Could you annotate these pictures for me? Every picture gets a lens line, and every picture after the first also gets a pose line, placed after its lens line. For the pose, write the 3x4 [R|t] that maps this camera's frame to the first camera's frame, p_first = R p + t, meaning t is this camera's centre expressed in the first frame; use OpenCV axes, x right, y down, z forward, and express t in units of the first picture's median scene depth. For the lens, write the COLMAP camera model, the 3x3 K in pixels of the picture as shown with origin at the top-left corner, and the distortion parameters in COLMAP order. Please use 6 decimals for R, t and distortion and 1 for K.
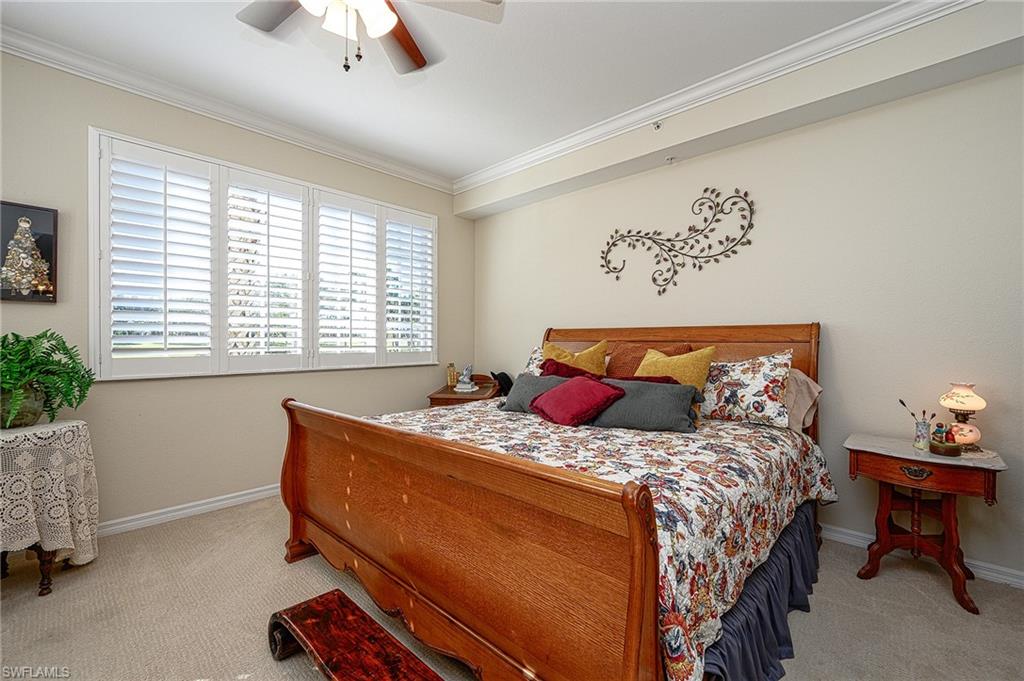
lens RADIAL K [[409.4, 0, 513.5], [0, 409.4, 337.9], [0, 0, 1]] dist [0.001118, 0.000330]
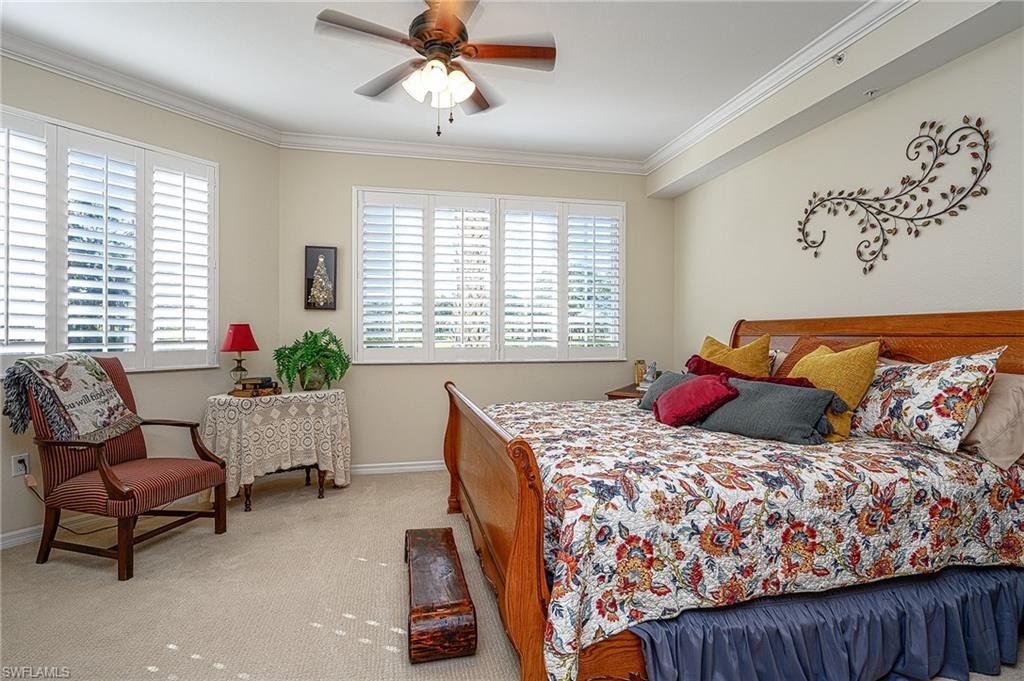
lens RADIAL K [[478.1, 0, 512.9], [0, 478.1, 327.0], [0, 0, 1]] dist [-0.000694, -0.000084]
pose [[0.841325, -0.011184, -0.540413, 0.322853], [0.005015, 0.999904, -0.012886, 0.001032], [0.540506, 0.008131, 0.841301, -0.096405]]
